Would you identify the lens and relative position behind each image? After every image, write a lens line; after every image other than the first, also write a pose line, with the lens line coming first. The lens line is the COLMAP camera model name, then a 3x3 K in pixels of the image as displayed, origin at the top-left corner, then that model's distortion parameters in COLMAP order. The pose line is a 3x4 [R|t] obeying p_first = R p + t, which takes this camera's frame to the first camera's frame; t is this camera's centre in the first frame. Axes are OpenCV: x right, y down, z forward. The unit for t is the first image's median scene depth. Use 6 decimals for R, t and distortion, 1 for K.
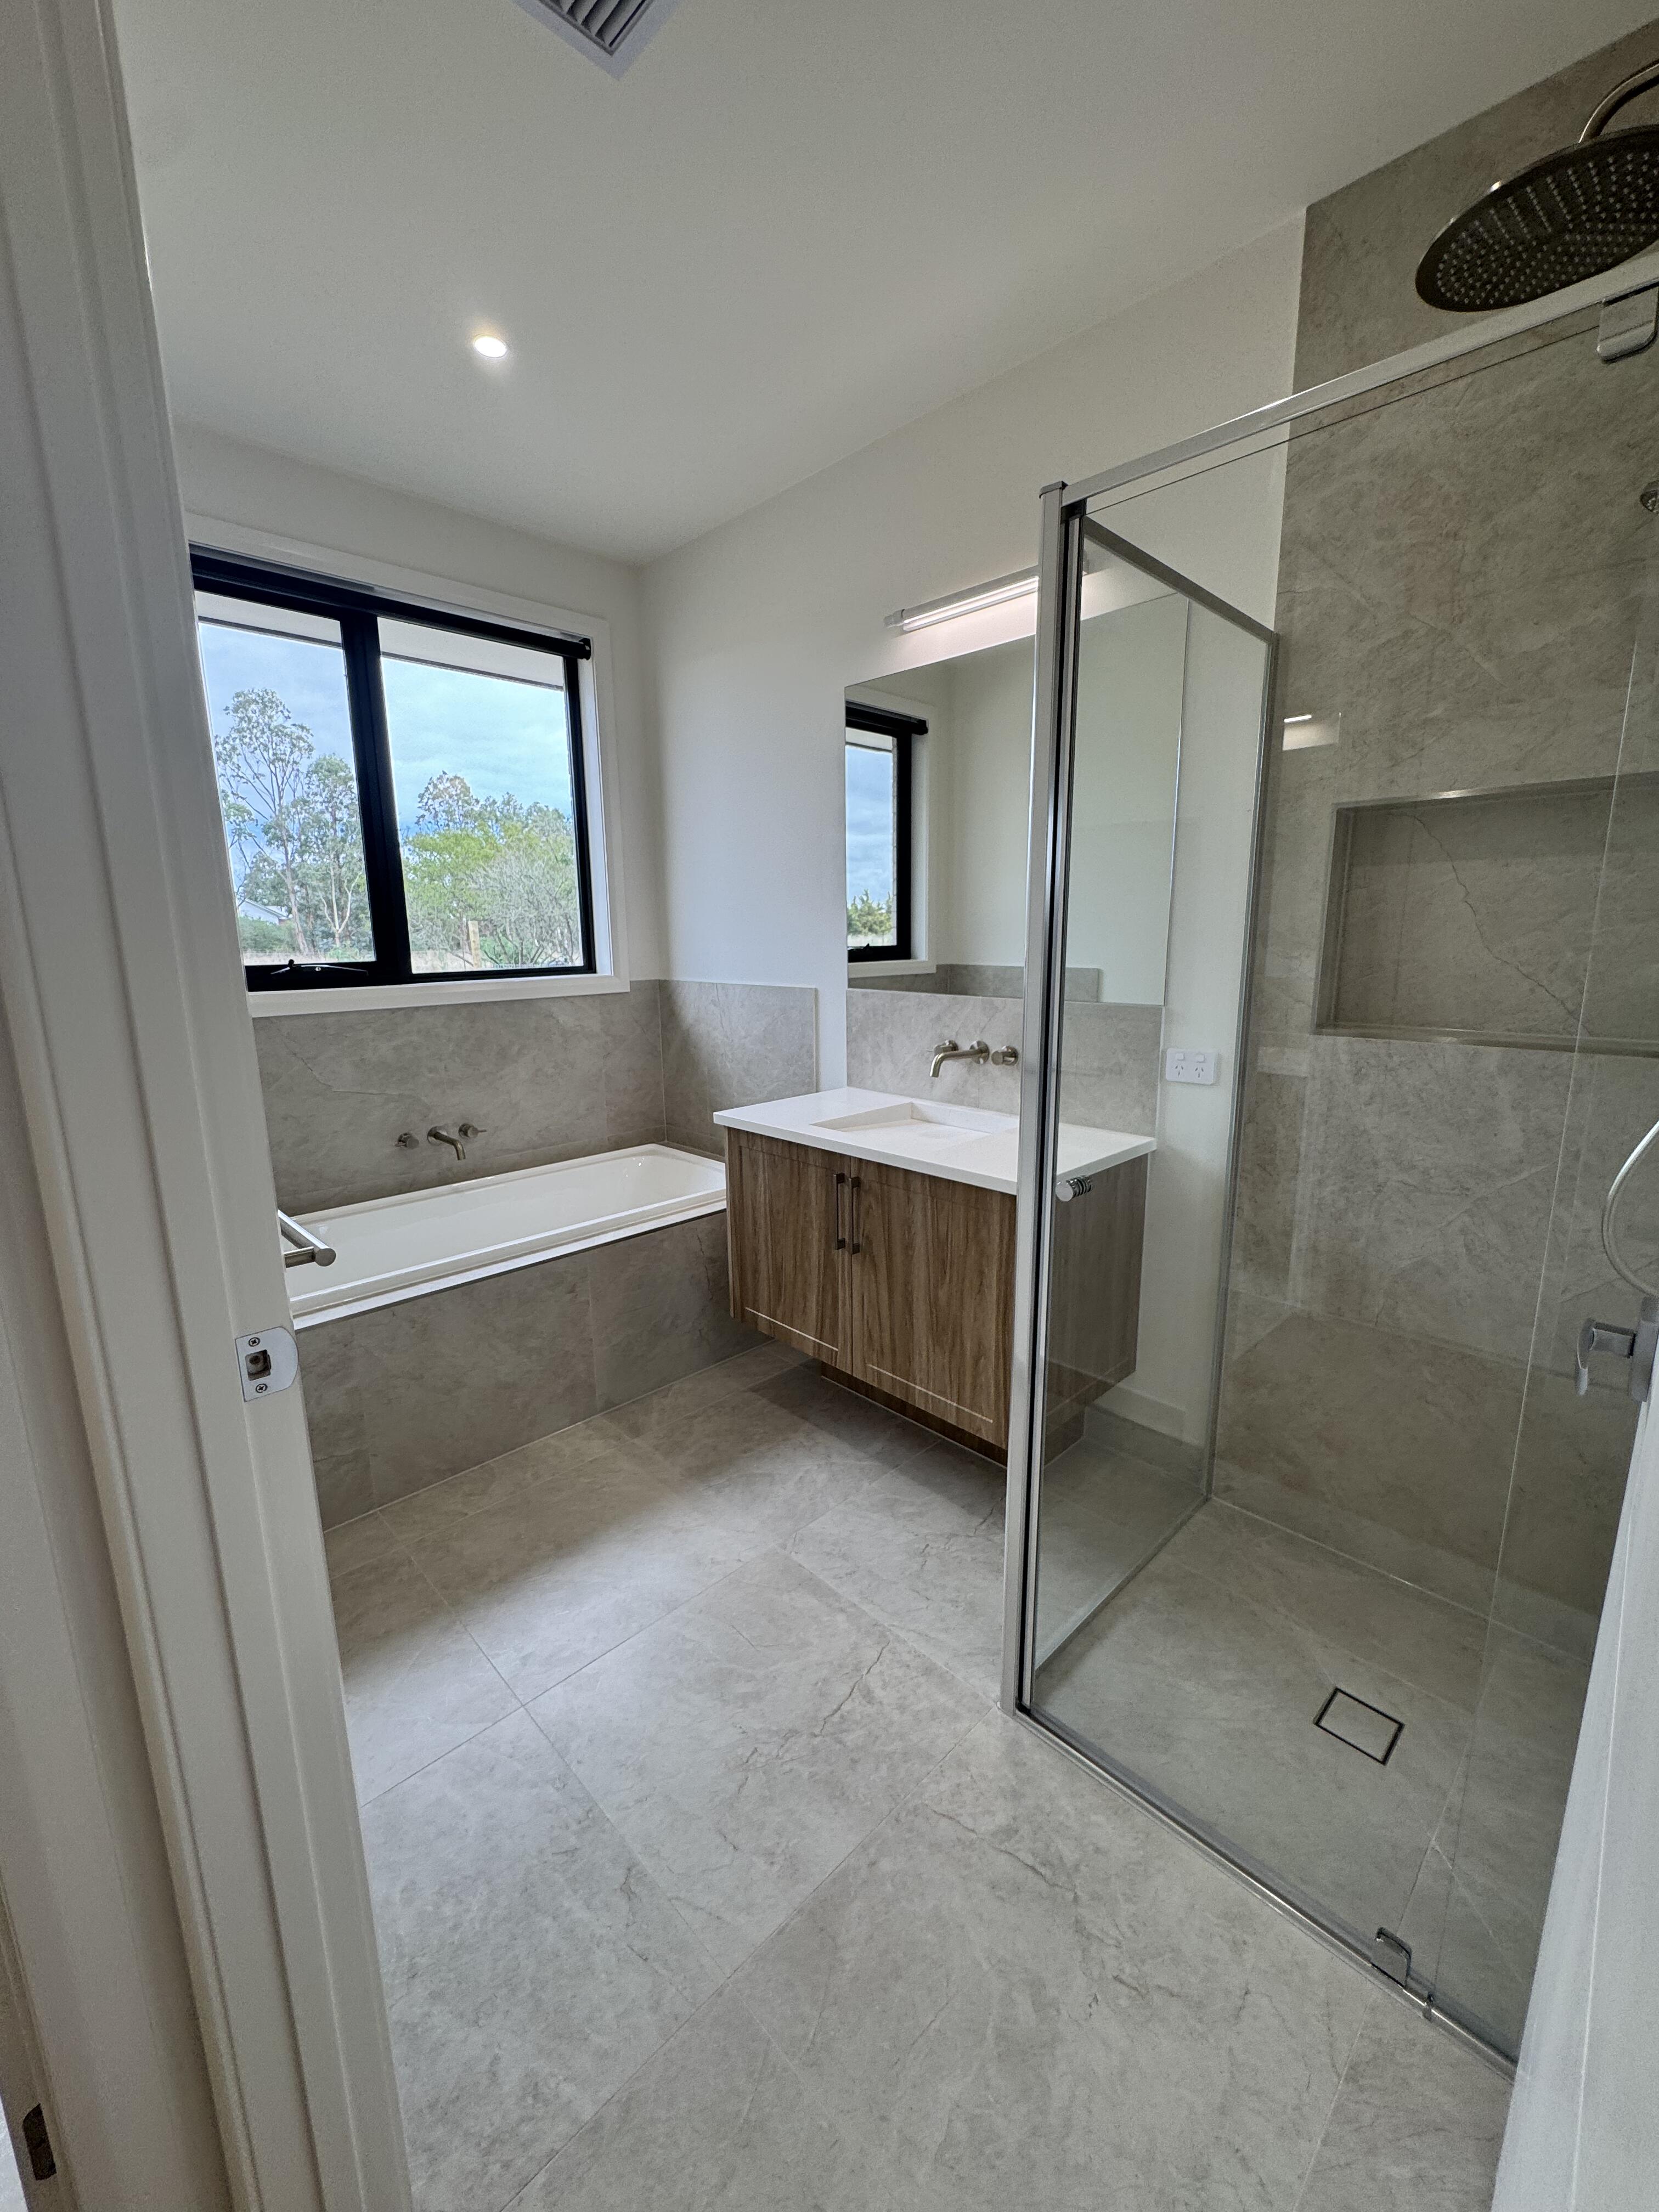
lens RADIAL K [[893.1, 0, 830.6], [0, 893.1, 1104.4], [0, 0, 1]] dist [0.001001, -0.000080]
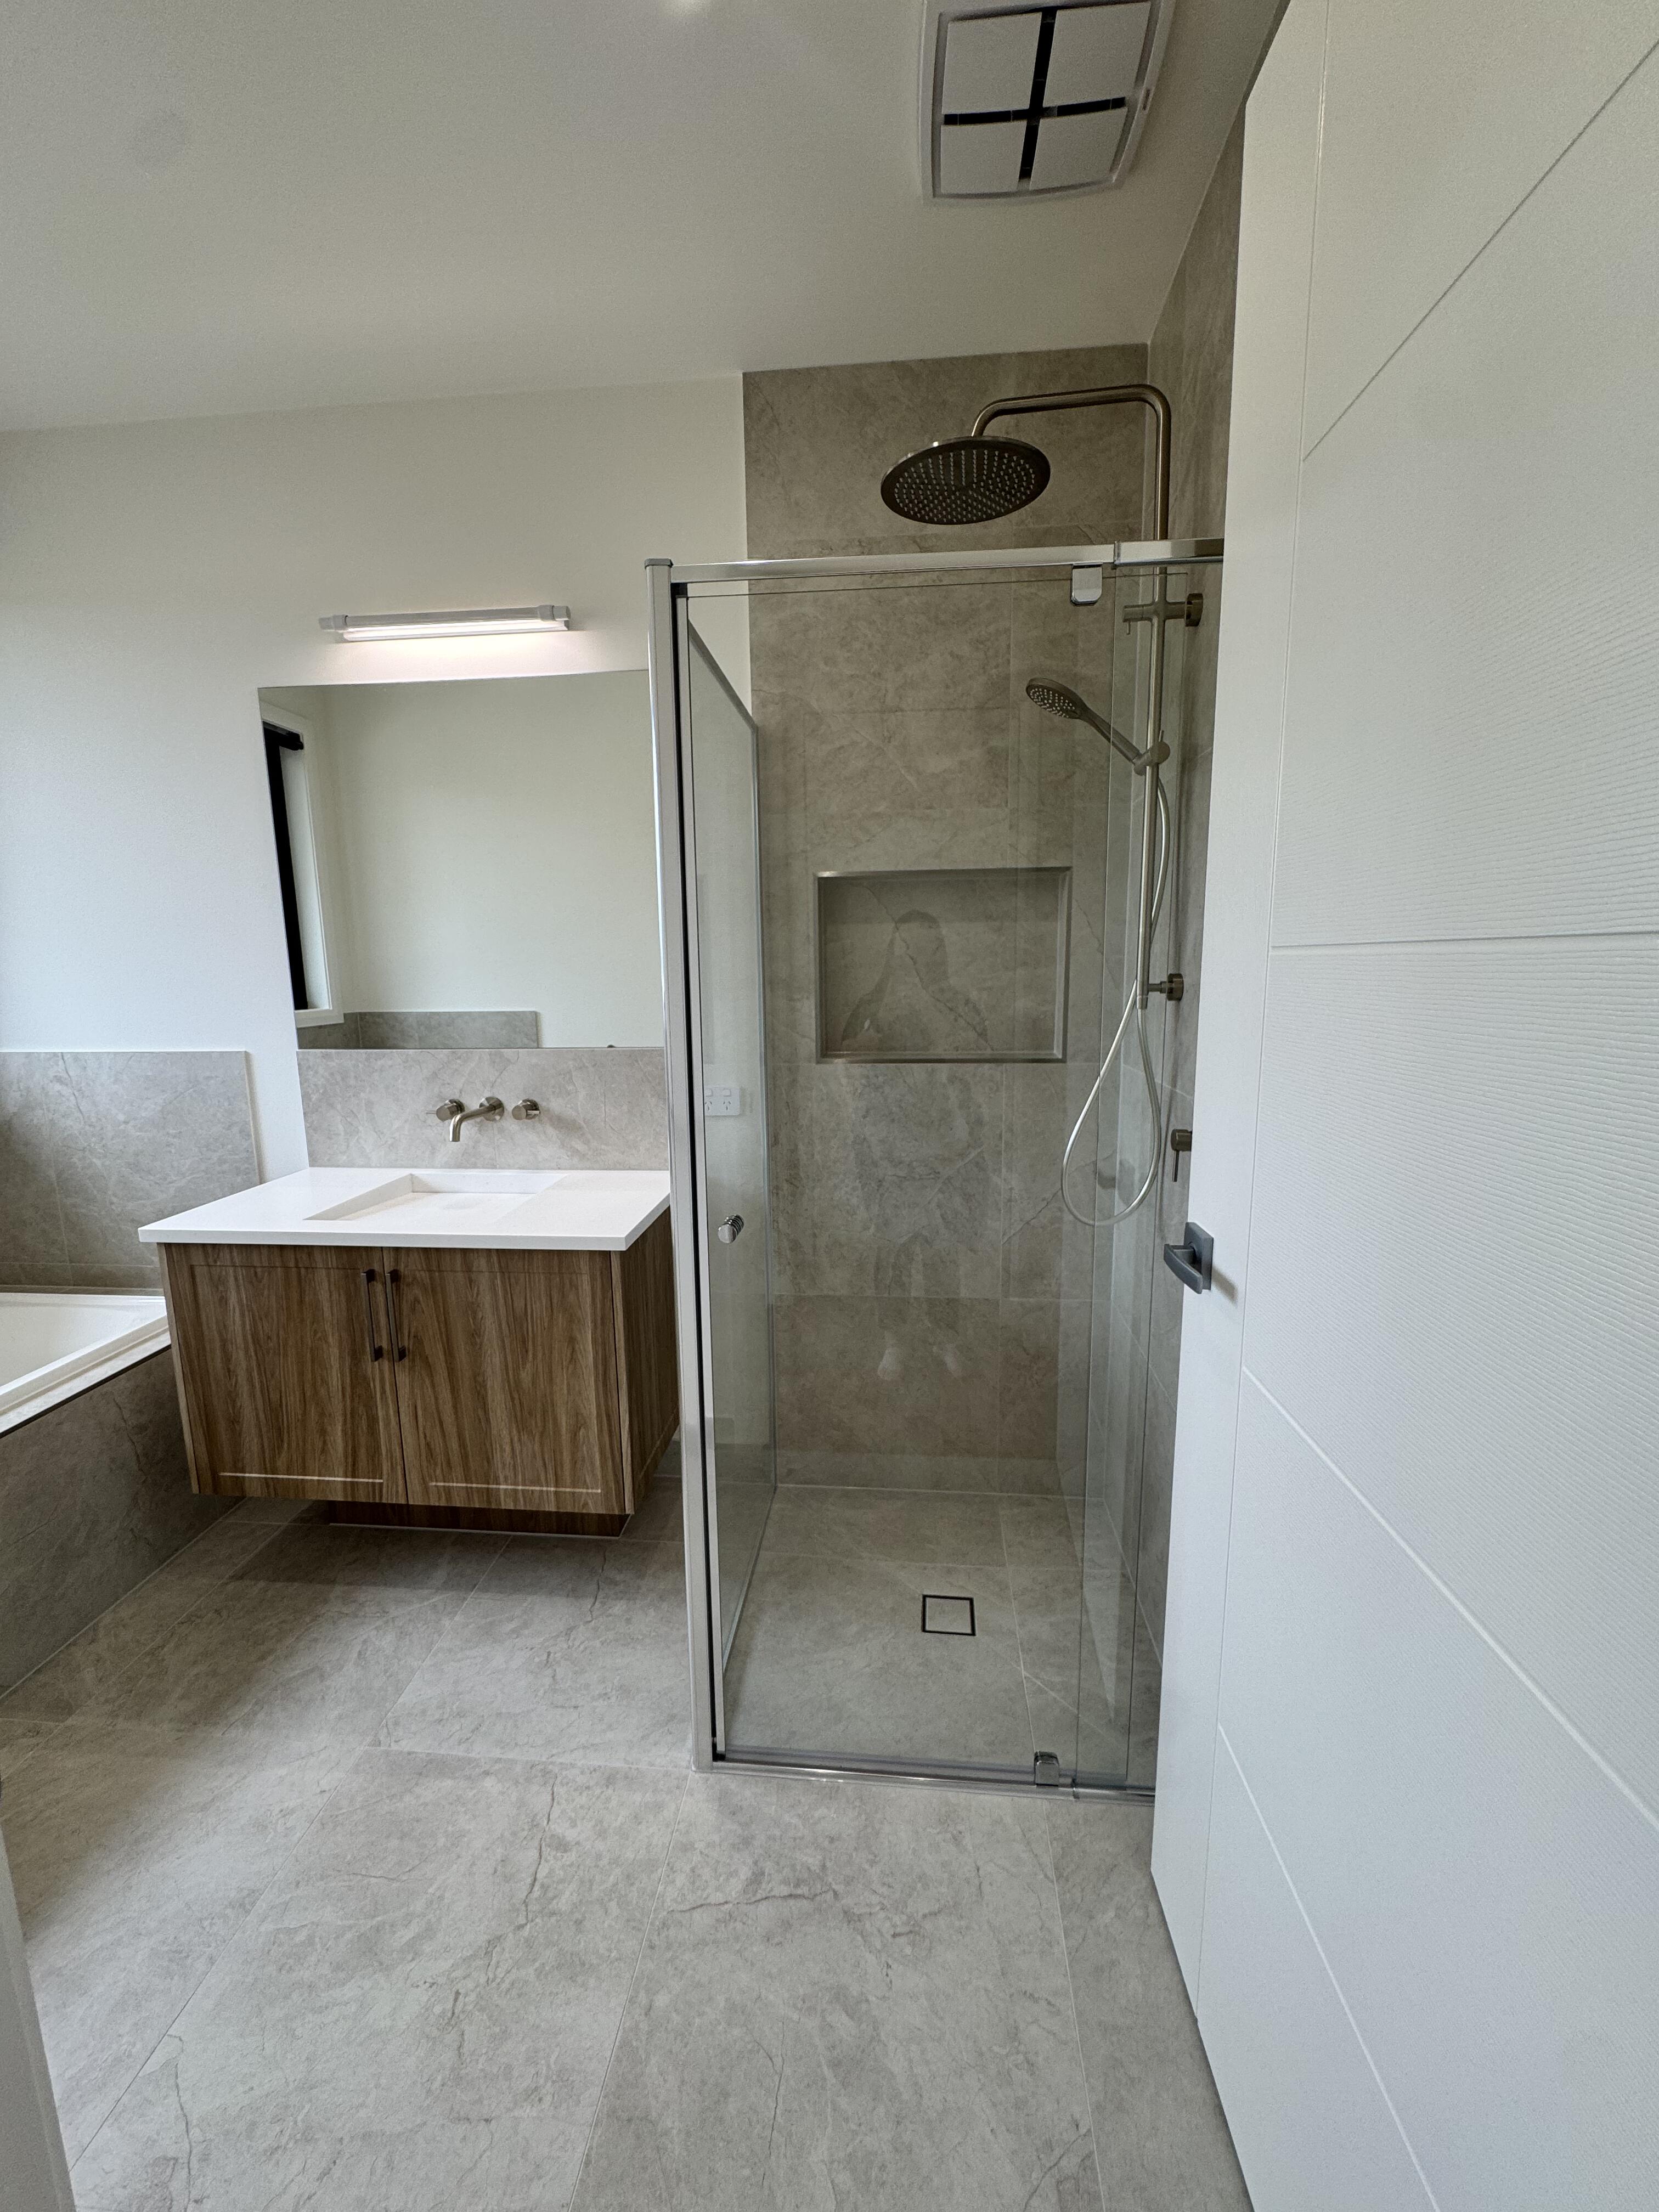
lens RADIAL K [[892.9, 0, 828.0], [0, 892.9, 1104.0], [0, 0, 1]] dist [-0.001783, 0.000127]
pose [[0.762061, -0.104099, 0.639082, -0.190407], [0.130008, 0.991492, 0.006477, -0.028313], [-0.634319, 0.078150, 0.769111, 0.074969]]
